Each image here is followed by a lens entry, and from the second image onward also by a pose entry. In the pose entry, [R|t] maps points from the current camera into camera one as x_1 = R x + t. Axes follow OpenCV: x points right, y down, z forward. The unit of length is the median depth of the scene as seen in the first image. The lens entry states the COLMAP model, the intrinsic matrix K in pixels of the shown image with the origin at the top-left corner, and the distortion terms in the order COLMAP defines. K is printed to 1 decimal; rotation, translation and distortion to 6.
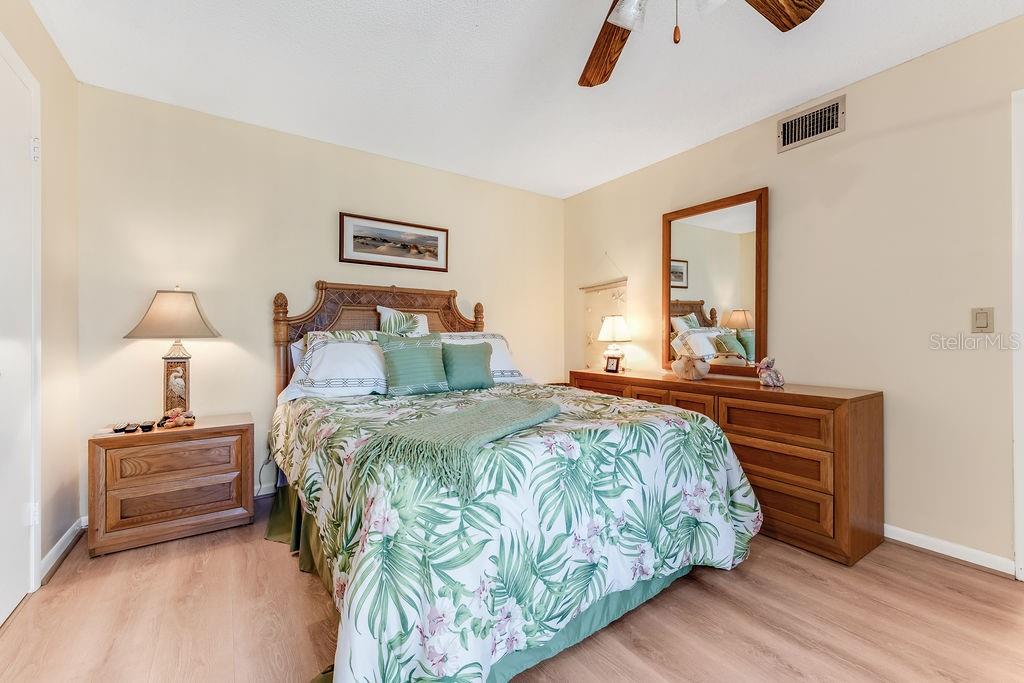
lens RADIAL K [[413.4, 0, 511.2], [0, 413.4, 345.6], [0, 0, 1]] dist [0.011881, 0.000024]
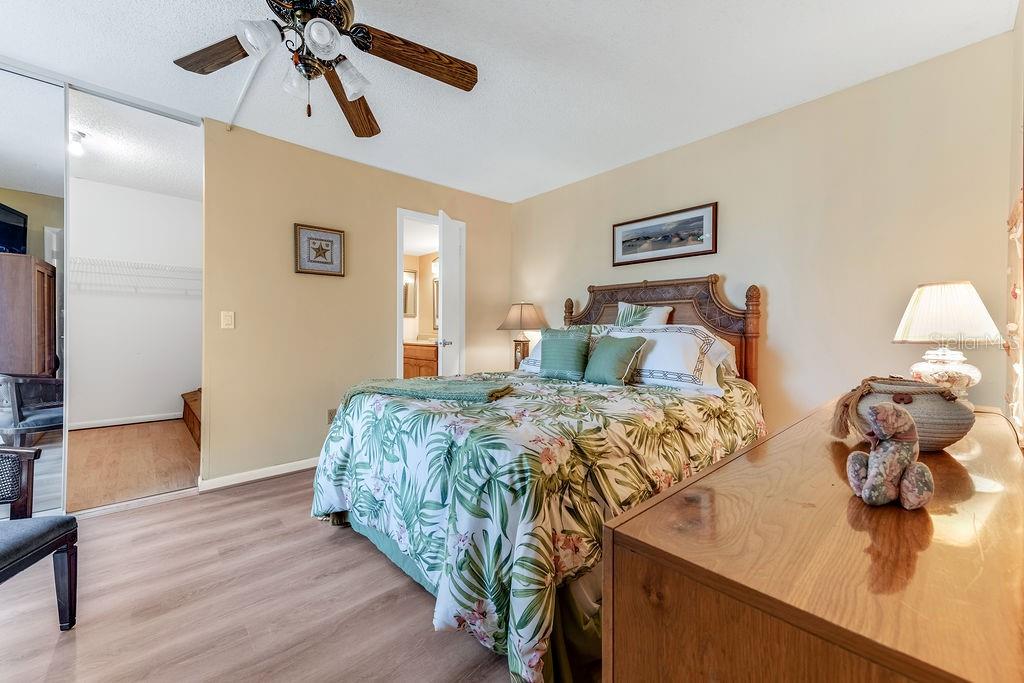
lens RADIAL K [[411.6, 0, 513.5], [0, 411.6, 332.1], [0, 0, 1]] dist [0.009817, -0.000103]
pose [[0.144460, 0.008984, -0.989470, 0.698928], [-0.022977, 0.999720, 0.005723, -0.015256], [0.989244, 0.021908, 0.144626, 0.544625]]
